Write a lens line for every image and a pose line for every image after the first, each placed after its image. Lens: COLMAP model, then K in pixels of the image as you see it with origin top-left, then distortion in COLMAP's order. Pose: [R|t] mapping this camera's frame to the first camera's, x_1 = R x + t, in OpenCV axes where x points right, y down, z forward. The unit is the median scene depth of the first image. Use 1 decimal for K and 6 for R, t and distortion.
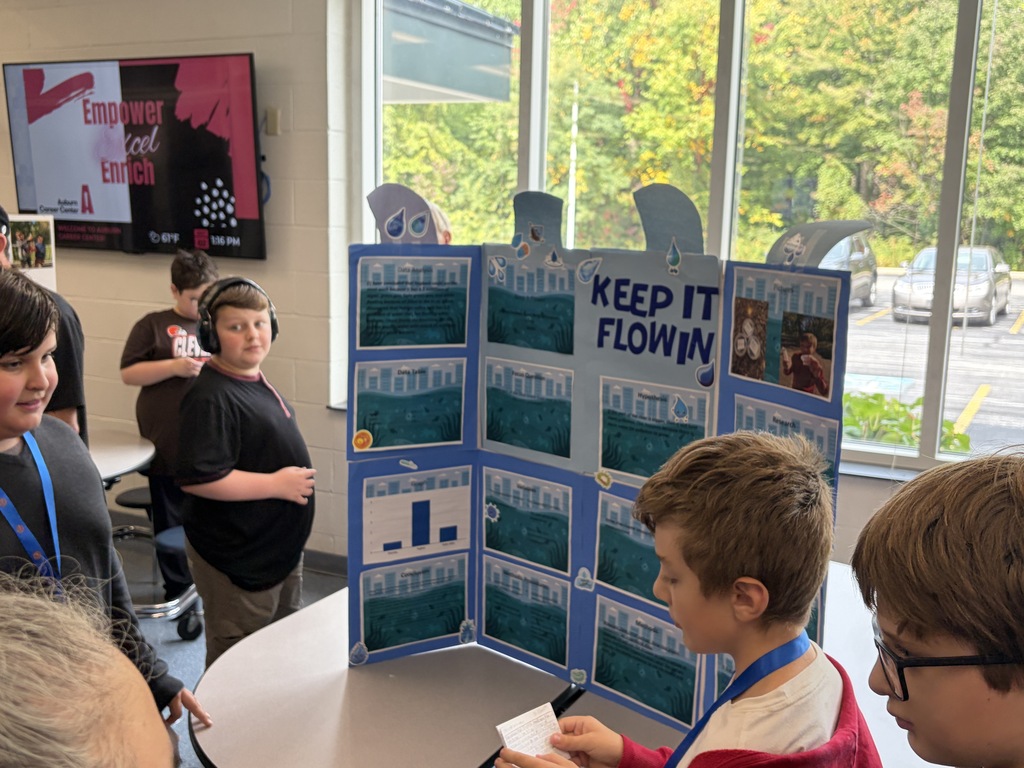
lens RADIAL K [[1082.3, 0, 512.0], [0, 1082.3, 384.0], [0, 0, 1]] dist [0.010394, 0.008299]
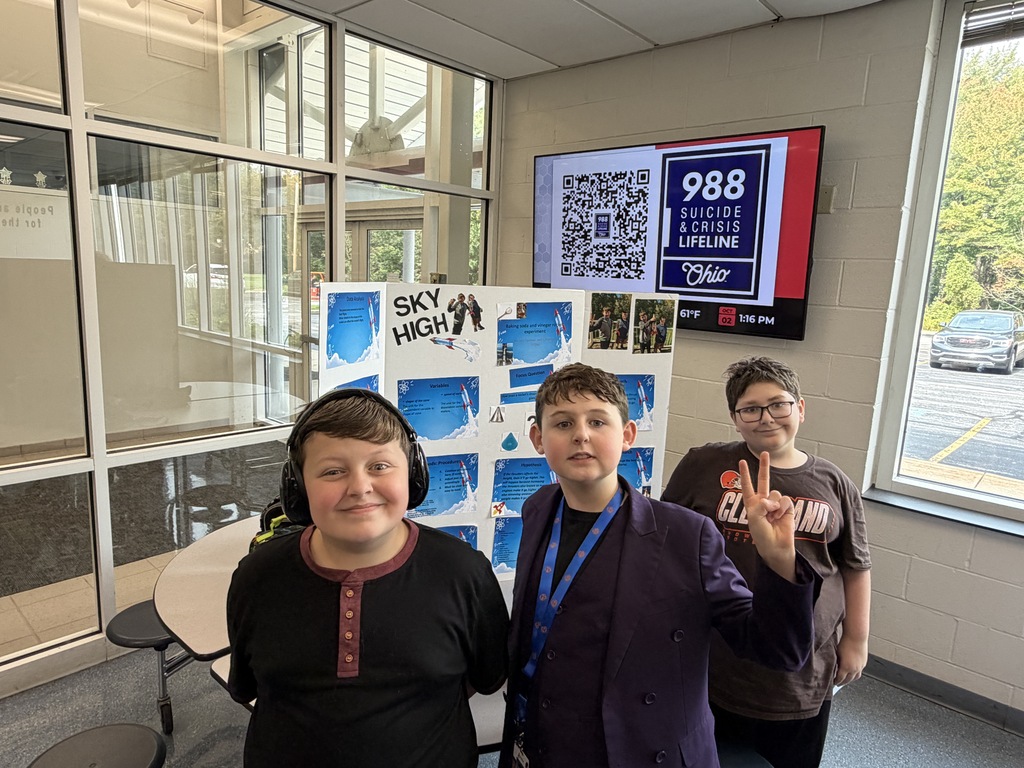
lens RADIAL K [[647.3, 0, 512.0], [0, 647.3, 384.0], [0, 0, 1]] dist [-0.000540, -0.000365]
pose [[0.965644, 0.062214, -0.252312, -0.325478], [-0.063483, 0.997978, 0.003113, -0.059379], [0.251995, 0.013012, 0.967641, 0.361243]]
